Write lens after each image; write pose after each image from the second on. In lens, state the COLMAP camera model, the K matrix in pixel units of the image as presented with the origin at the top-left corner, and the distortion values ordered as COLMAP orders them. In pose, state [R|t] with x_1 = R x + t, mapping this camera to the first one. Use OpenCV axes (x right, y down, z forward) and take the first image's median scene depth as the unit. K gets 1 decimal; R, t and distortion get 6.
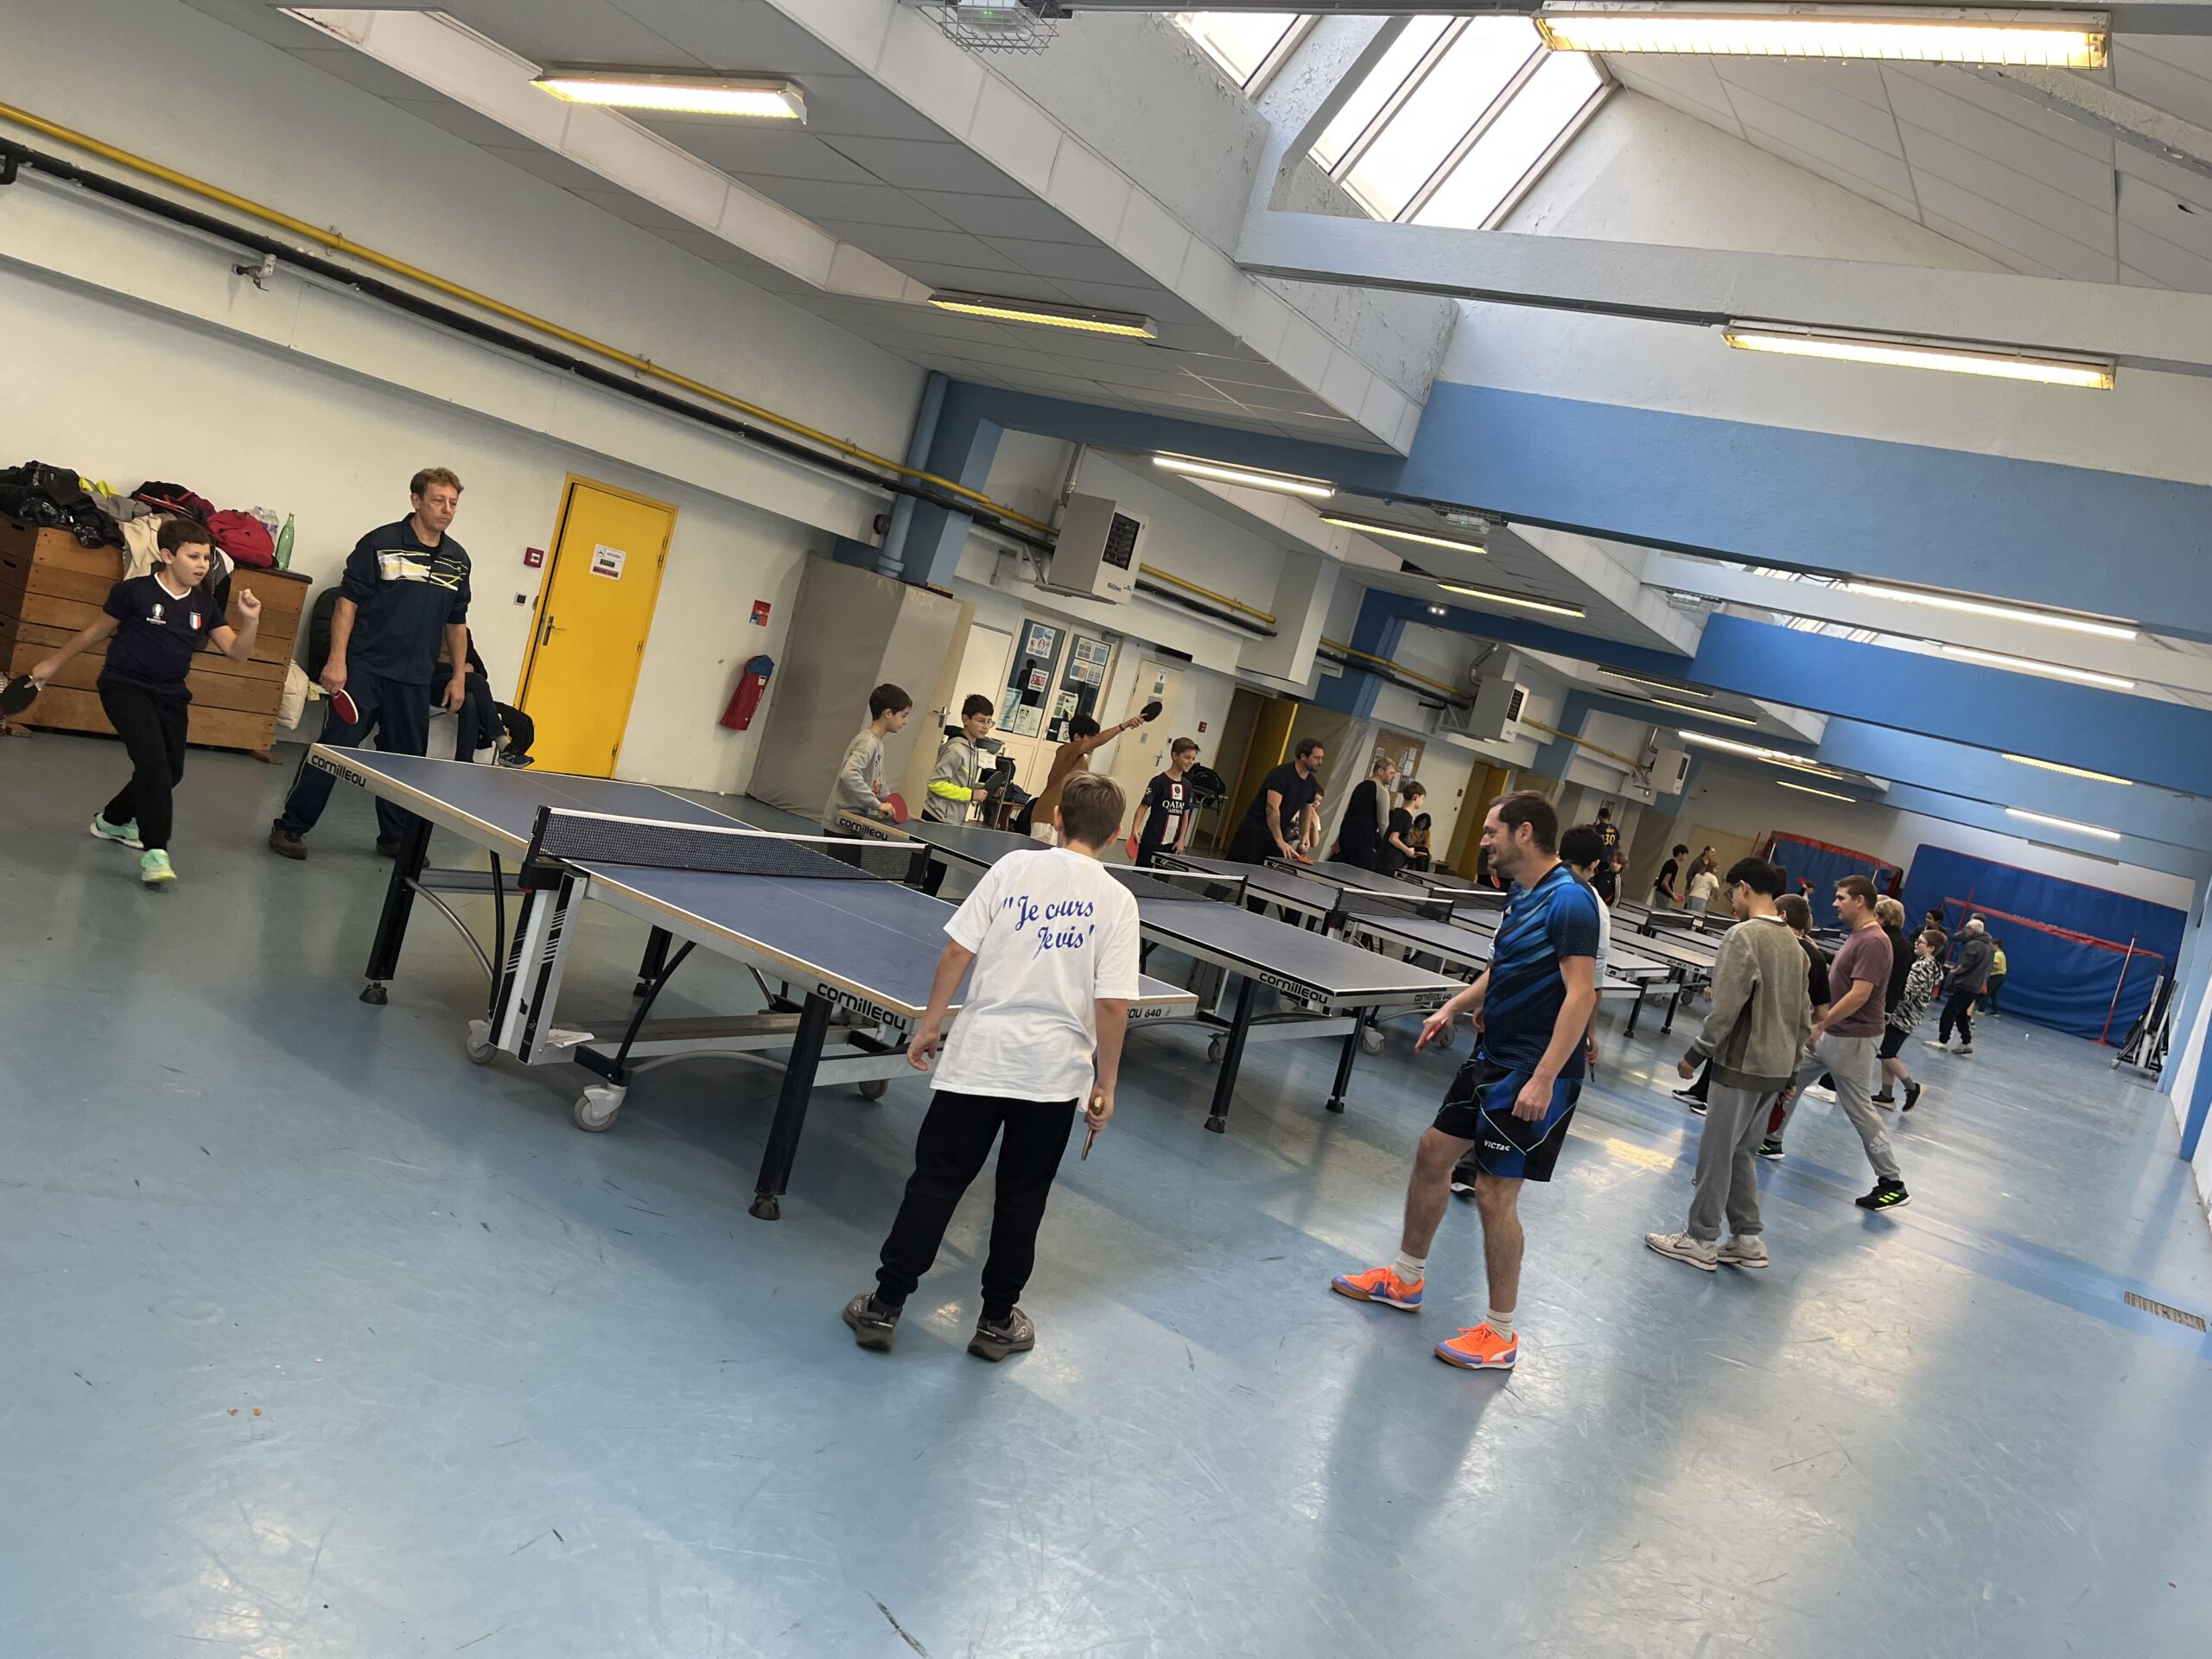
lens RADIAL K [[1711.3, 0, 1106.0], [0, 1711.3, 829.5], [0, 0, 1]] dist [0.113413, -0.281790]
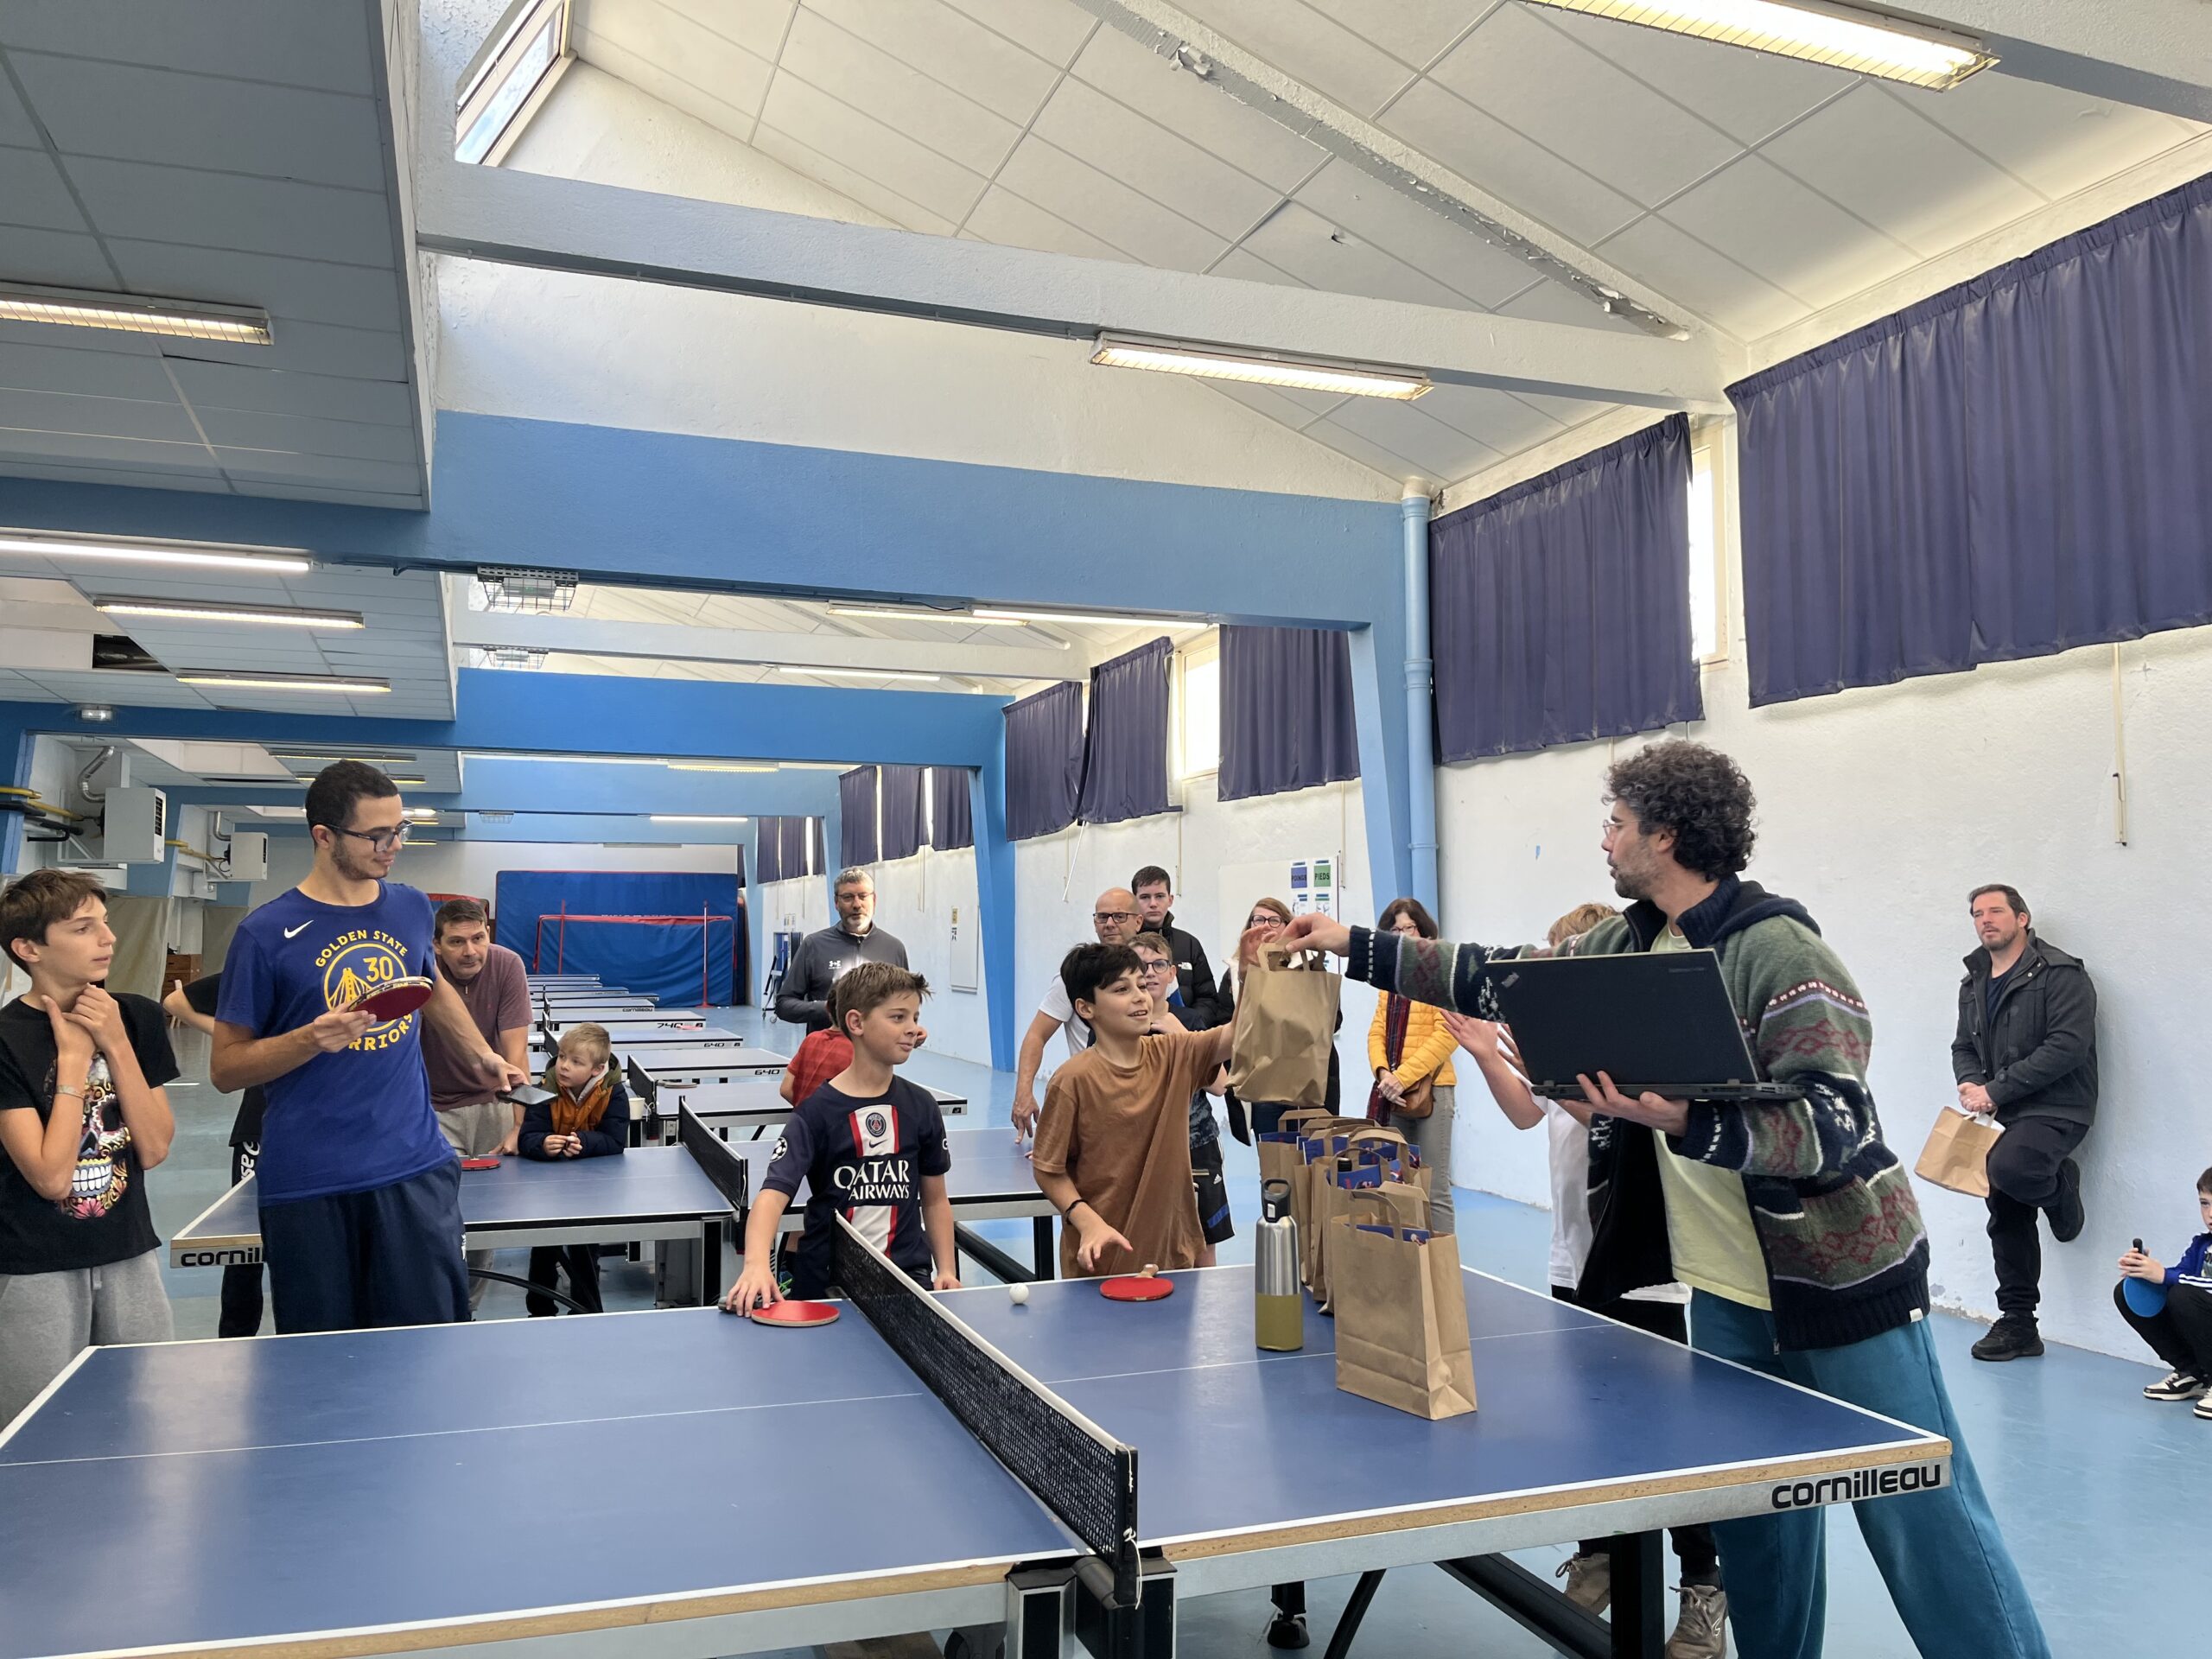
lens RADIAL K [[1675.7, 0, 1106.0], [0, 1675.7, 829.5], [0, 0, 1]] dist [0.090885, -0.123034]
pose [[0.583312, -0.211141, 0.784325, -0.270274], [0.224560, 0.969907, 0.094091, -0.084406], [-0.780589, 0.121244, 0.613172, 0.331886]]
